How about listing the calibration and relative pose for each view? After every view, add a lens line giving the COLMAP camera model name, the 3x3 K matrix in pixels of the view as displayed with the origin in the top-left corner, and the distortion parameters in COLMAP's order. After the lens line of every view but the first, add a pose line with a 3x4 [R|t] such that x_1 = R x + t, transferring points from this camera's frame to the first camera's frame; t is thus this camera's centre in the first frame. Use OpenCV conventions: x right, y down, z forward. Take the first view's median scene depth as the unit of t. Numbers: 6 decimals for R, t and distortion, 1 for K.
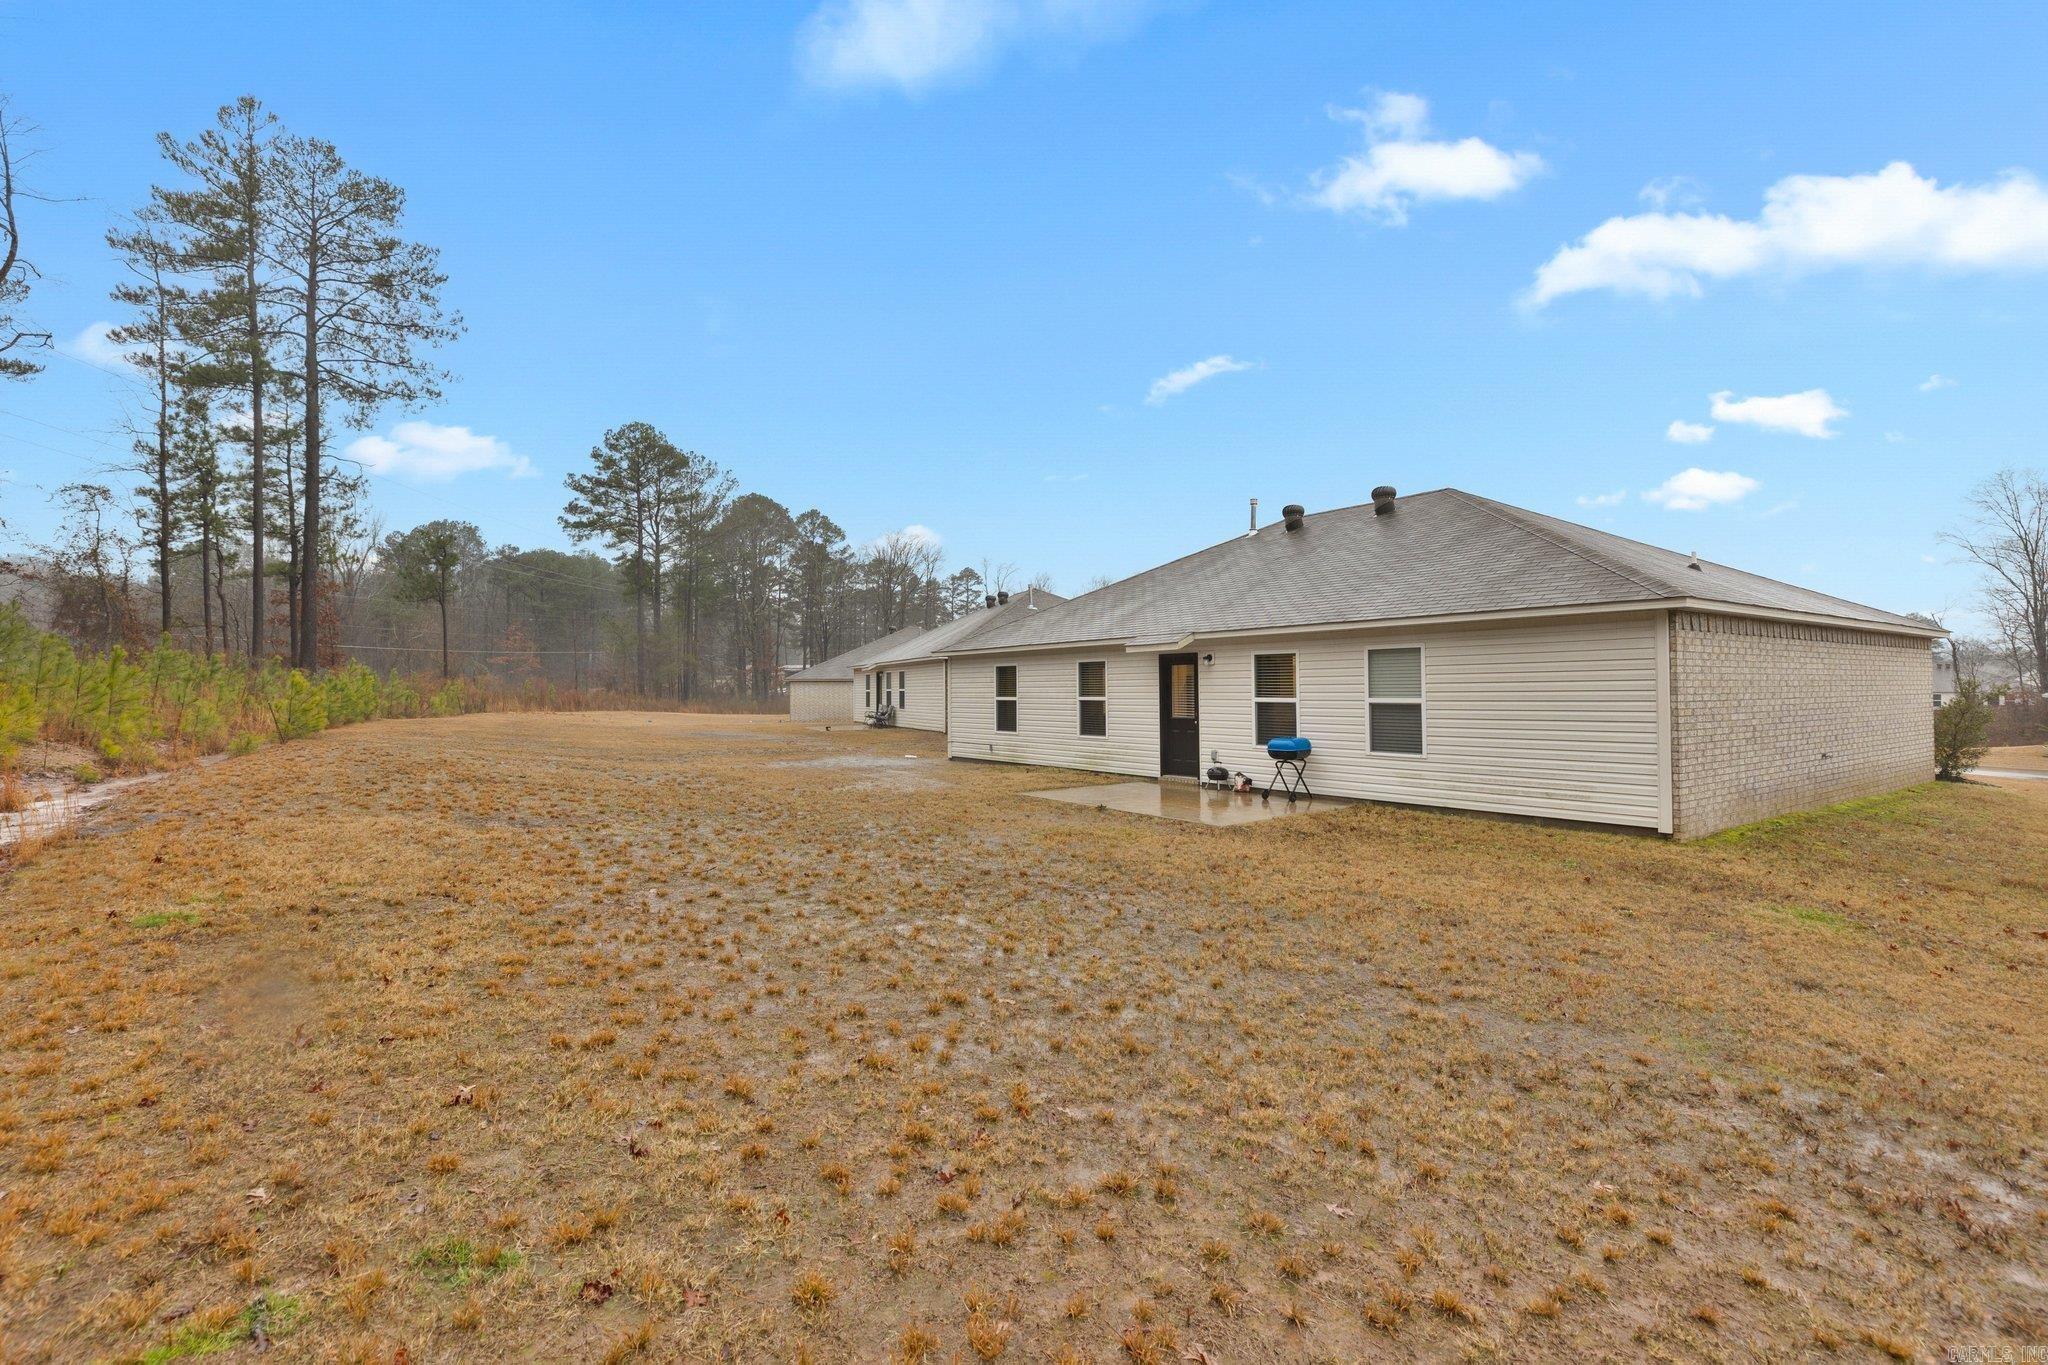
lens RADIAL K [[922.4, 0, 1029.2], [0, 922.4, 679.0], [0, 0, 1]] dist [0.010984, -0.000411]
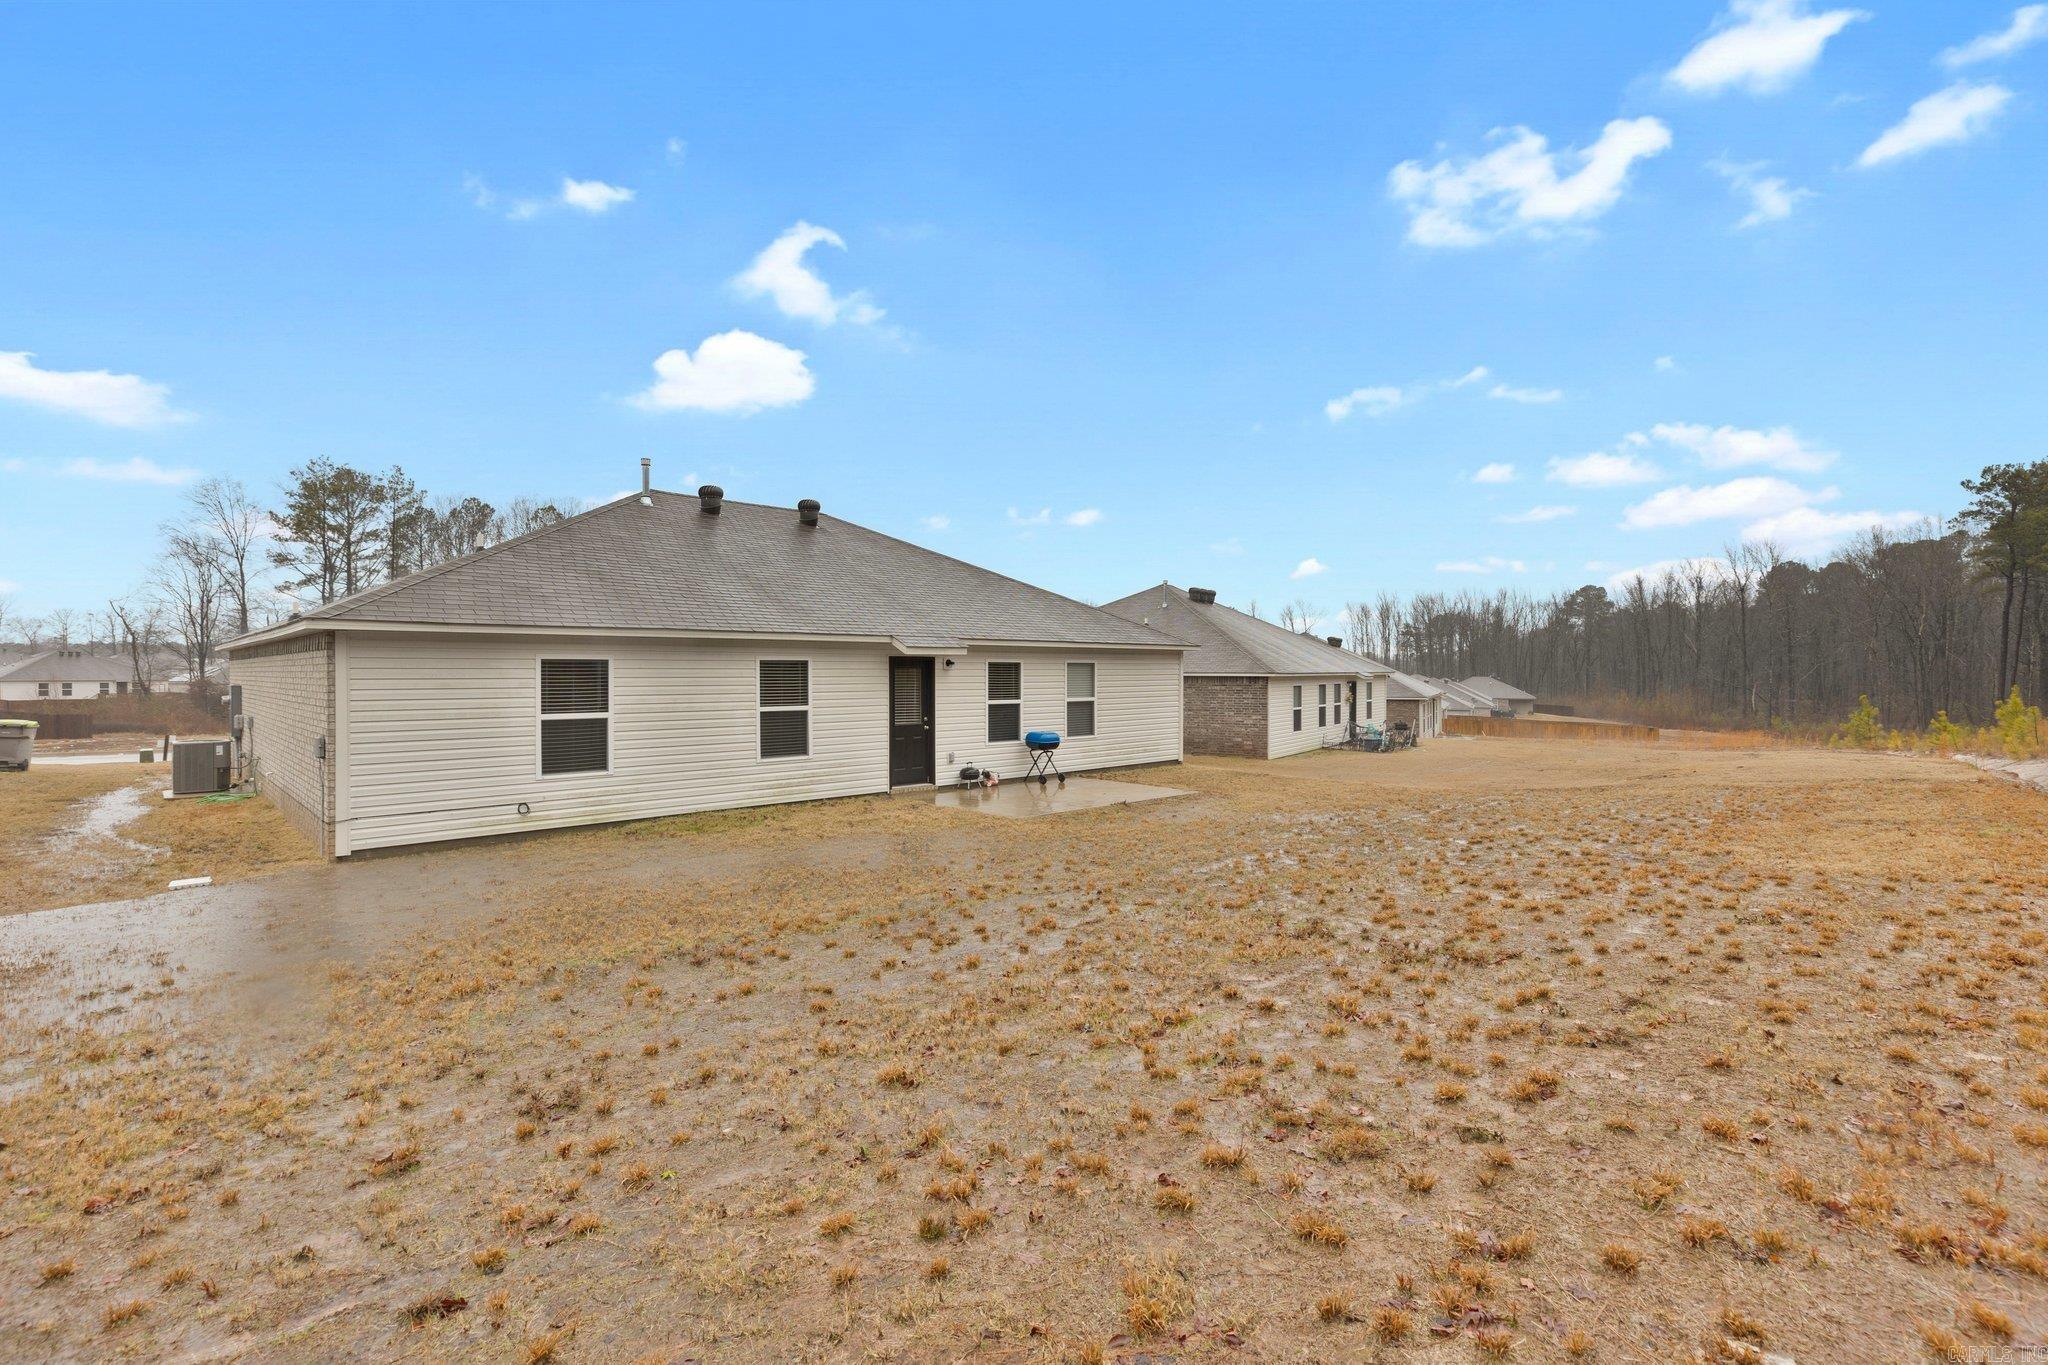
lens RADIAL K [[922.4, 0, 1029.2], [0, 922.4, 679.0], [0, 0, 1]] dist [0.010984, -0.000411]
pose [[-0.138589, 0.024874, 0.990038, -0.782067], [0.012333, 0.999650, -0.023389, 0.018775], [-0.990273, 0.008969, -0.138847, 0.986598]]
